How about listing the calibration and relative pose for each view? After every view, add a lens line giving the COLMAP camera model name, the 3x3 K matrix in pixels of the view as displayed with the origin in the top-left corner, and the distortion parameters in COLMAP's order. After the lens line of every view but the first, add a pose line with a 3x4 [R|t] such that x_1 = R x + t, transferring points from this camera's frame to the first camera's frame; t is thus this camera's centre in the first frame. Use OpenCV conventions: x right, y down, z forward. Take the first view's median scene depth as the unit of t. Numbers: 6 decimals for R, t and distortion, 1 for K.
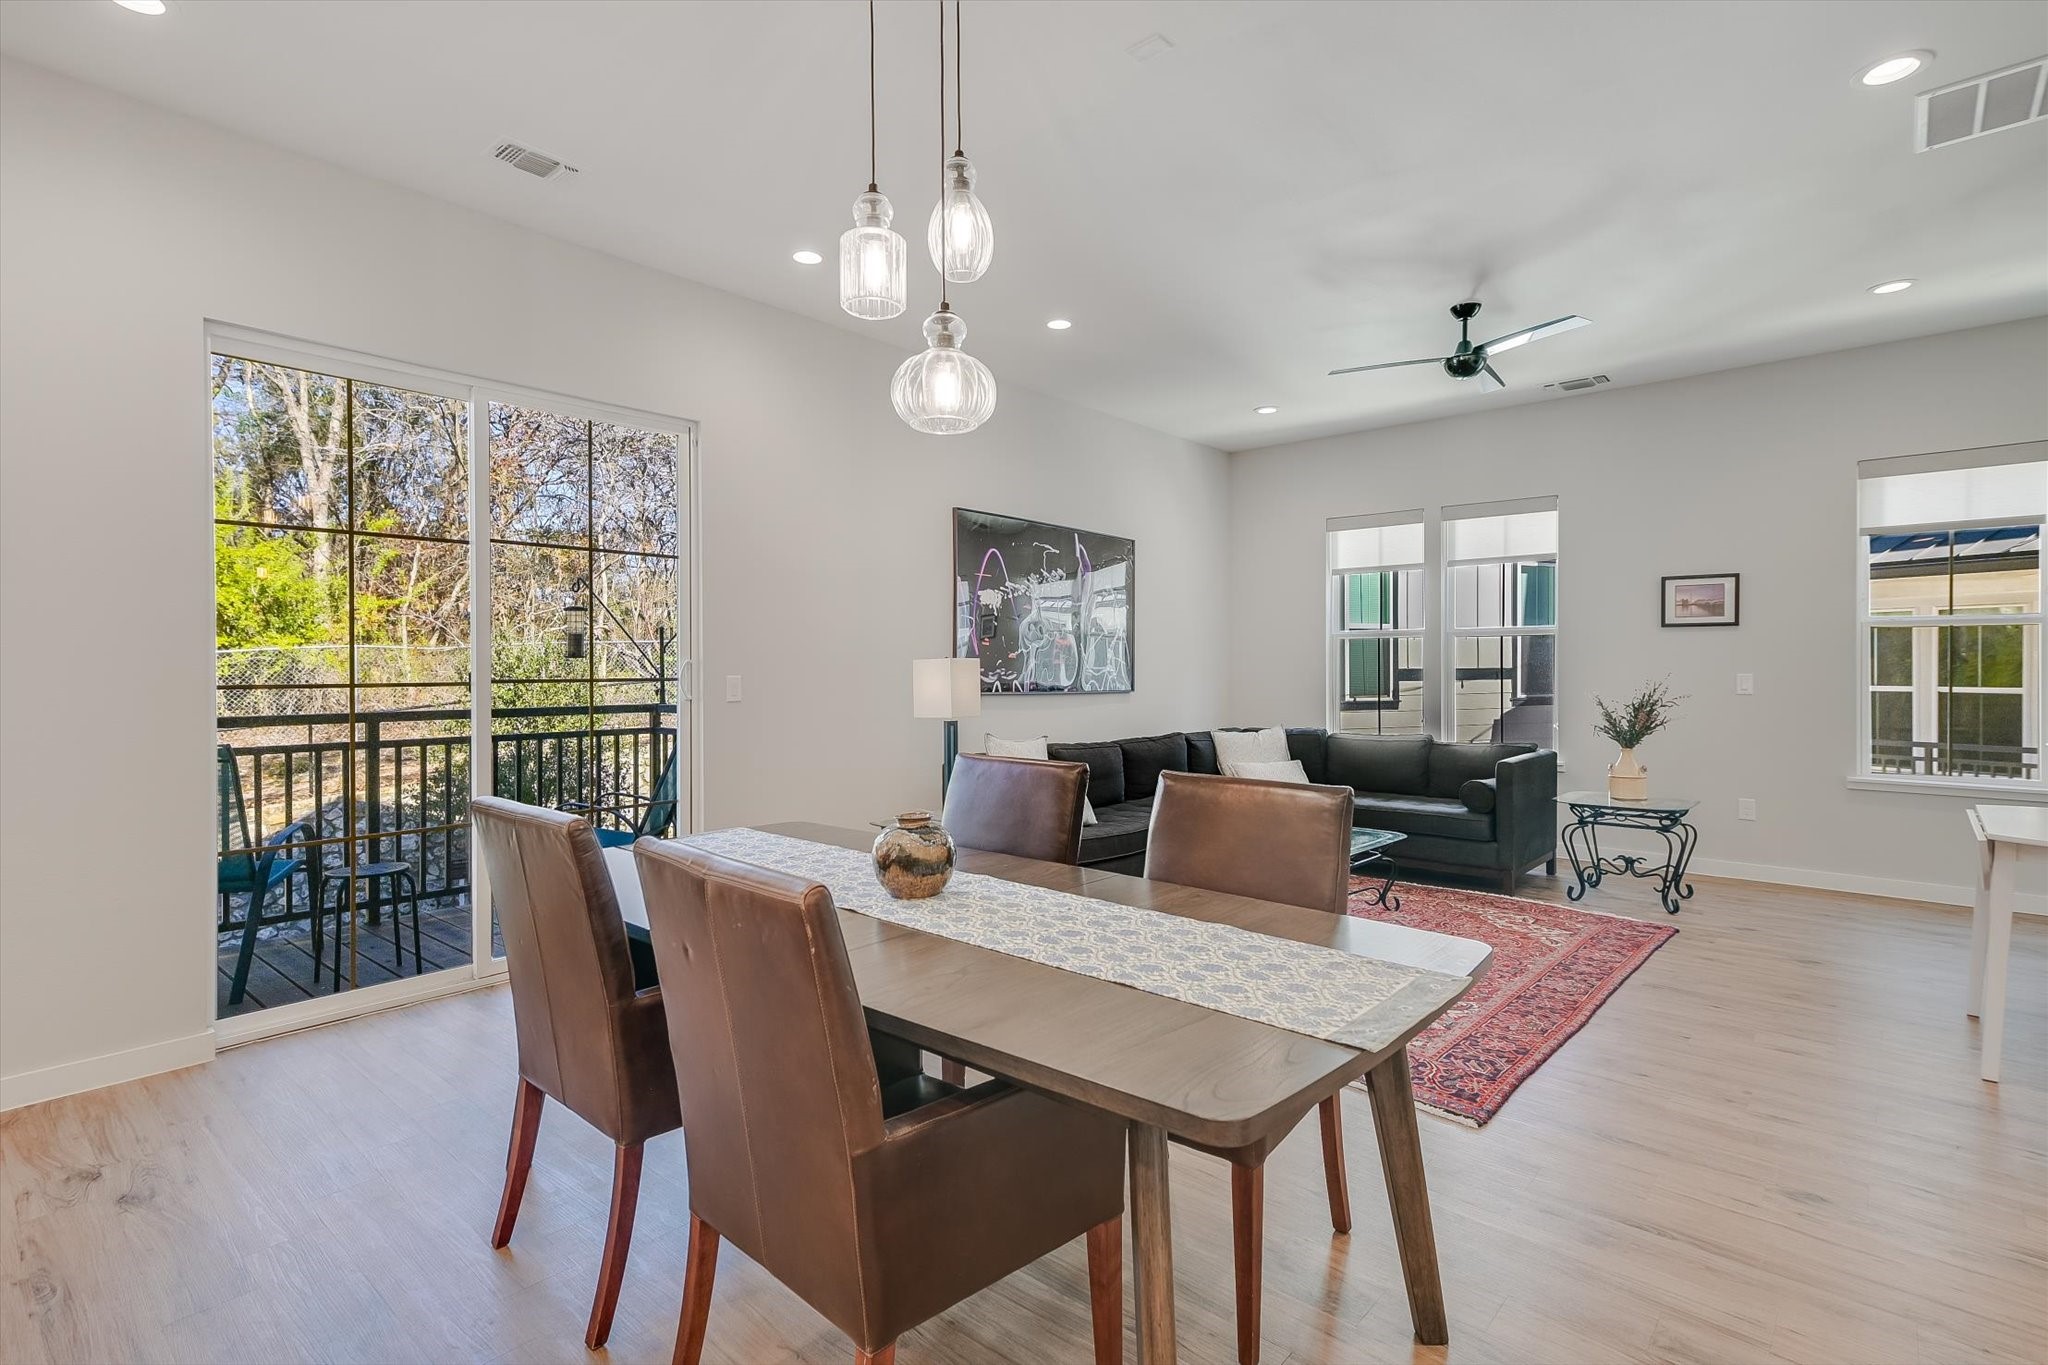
lens RADIAL K [[1003.0, 0, 1064.4], [0, 1003.0, 675.1], [0, 0, 1]] dist [0.016575, 0.002397]
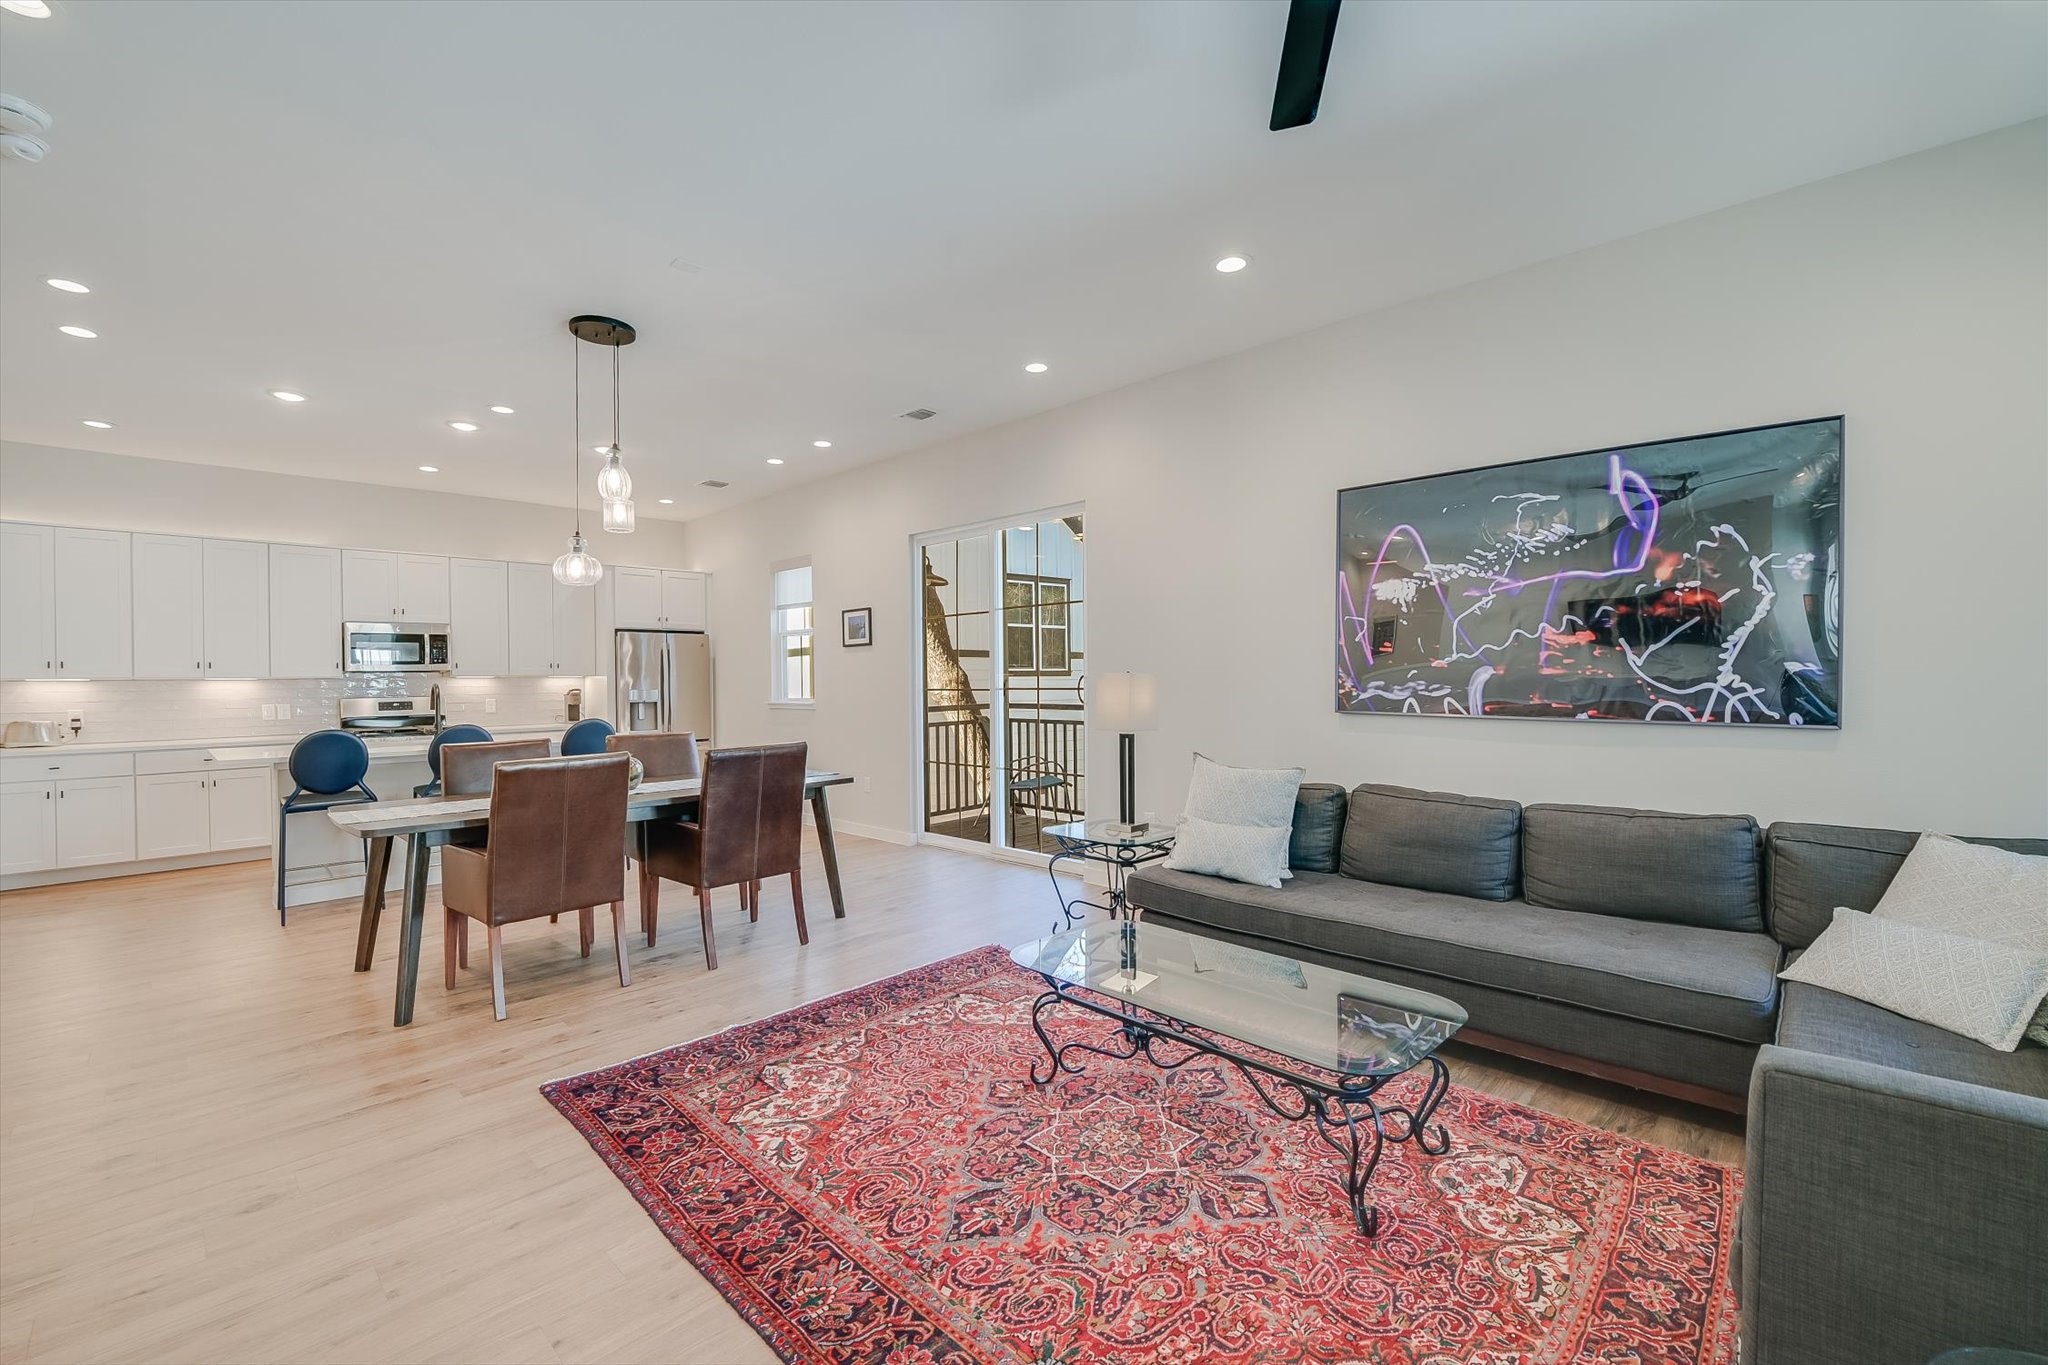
lens RADIAL K [[874.3, 0, 1001.7], [0, 874.3, 681.2], [0, 0, 1]] dist [-0.002325, -0.000838]
pose [[-0.102248, 0.009470, -0.994714, 0.633184], [0.004821, 0.999948, 0.009024, -0.013562], [0.994747, -0.003873, -0.102289, 0.764854]]
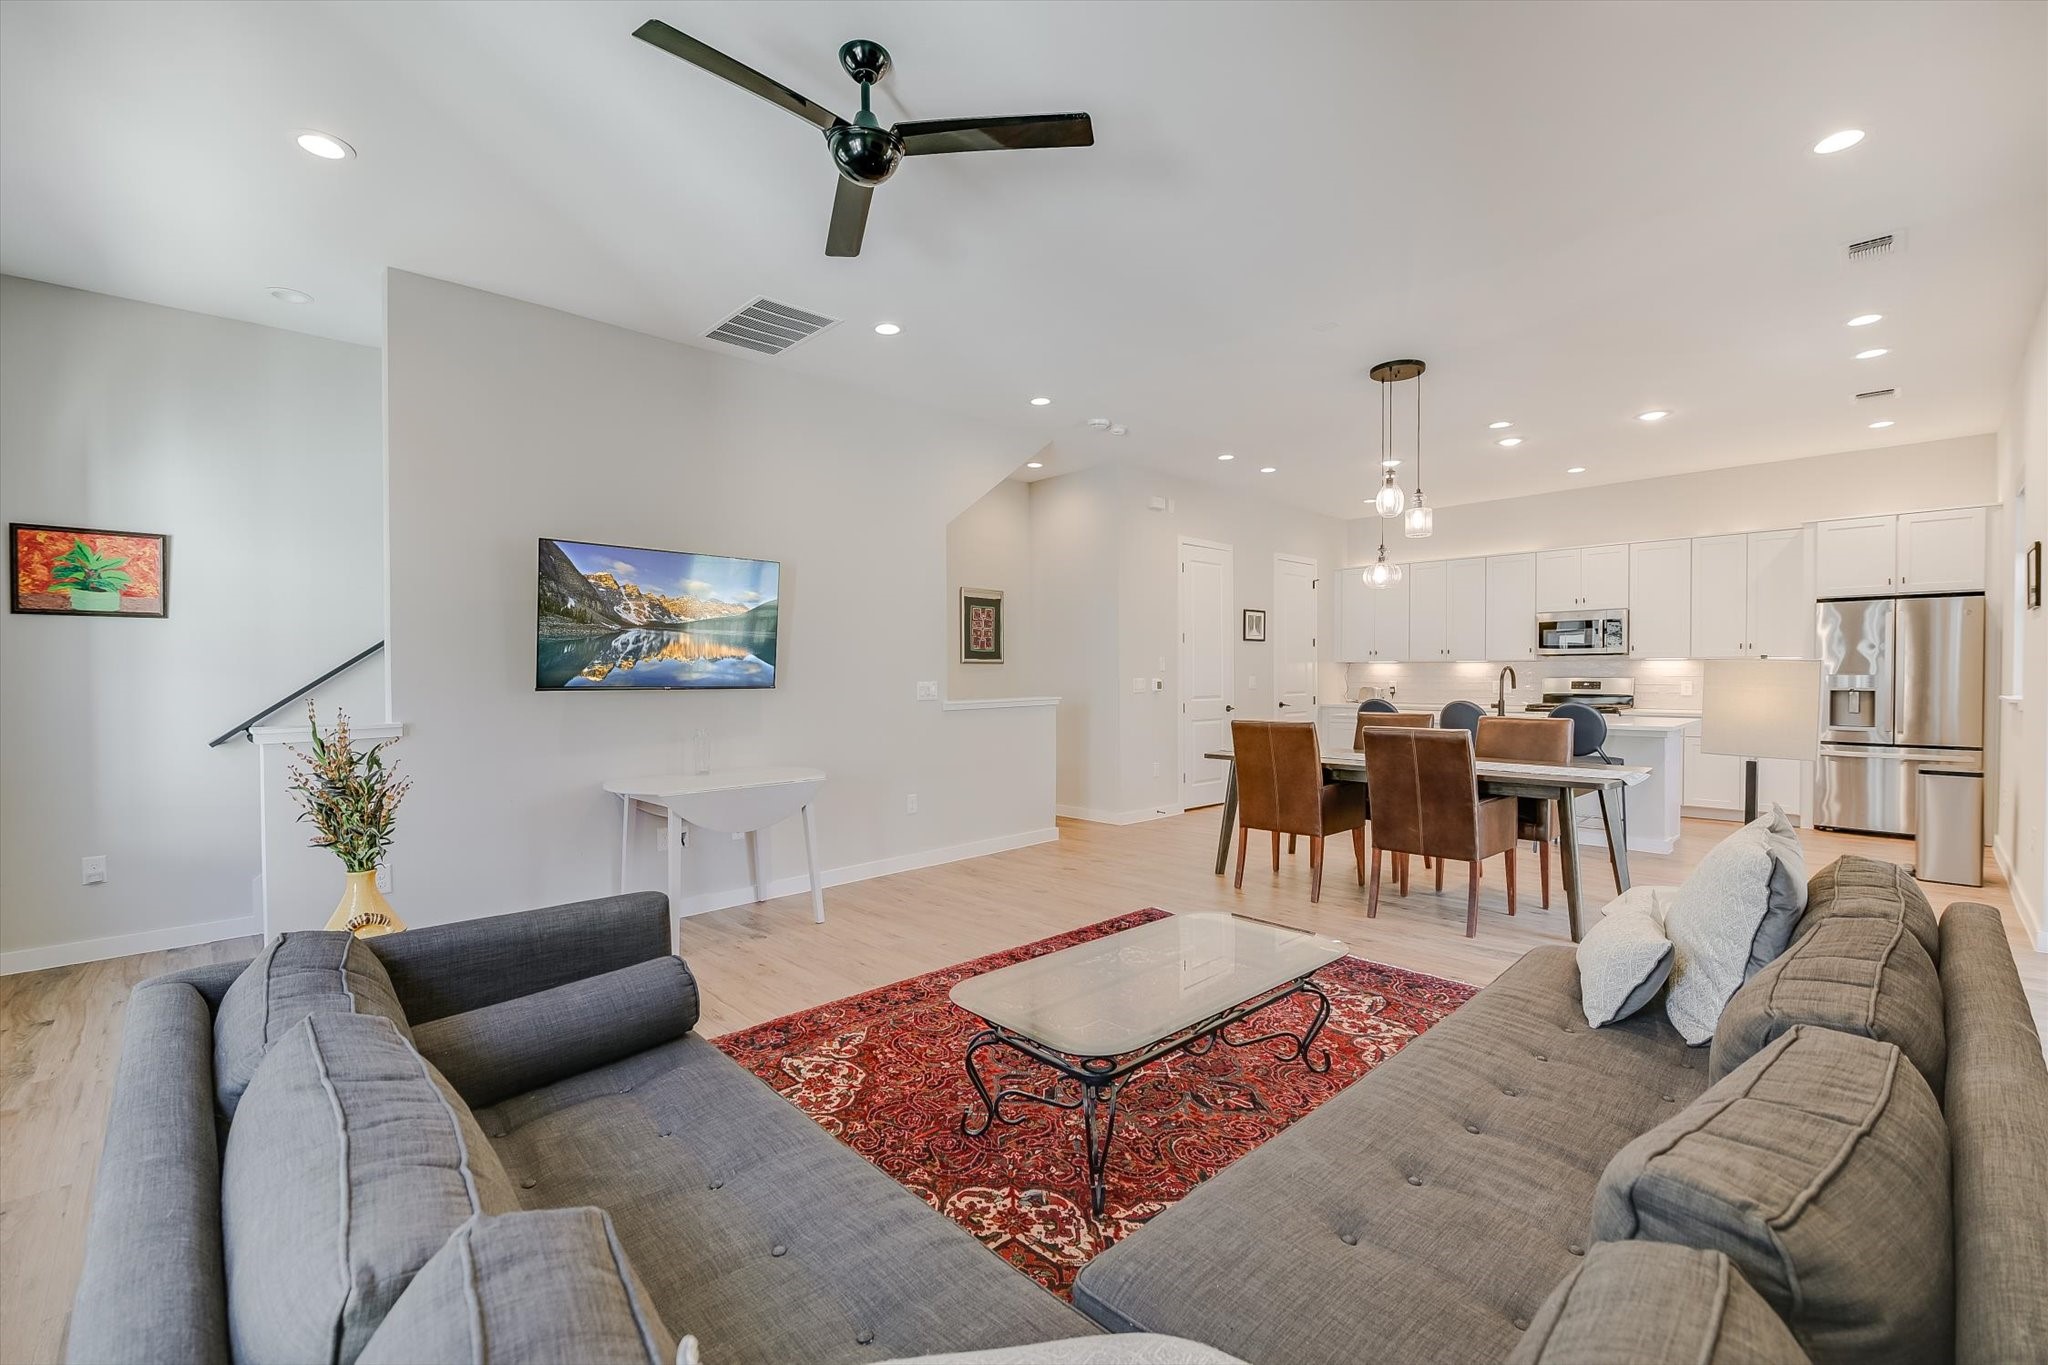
lens RADIAL K [[874.3, 0, 1027.6], [0, 874.3, 689.7], [0, 0, 1]] dist [-0.002325, -0.000838]
pose [[-0.992488, 0.003638, 0.122284, 0.206932], [0.007903, 0.999376, 0.034414, -0.018476], [-0.122083, 0.035122, -0.991898, 1.264343]]
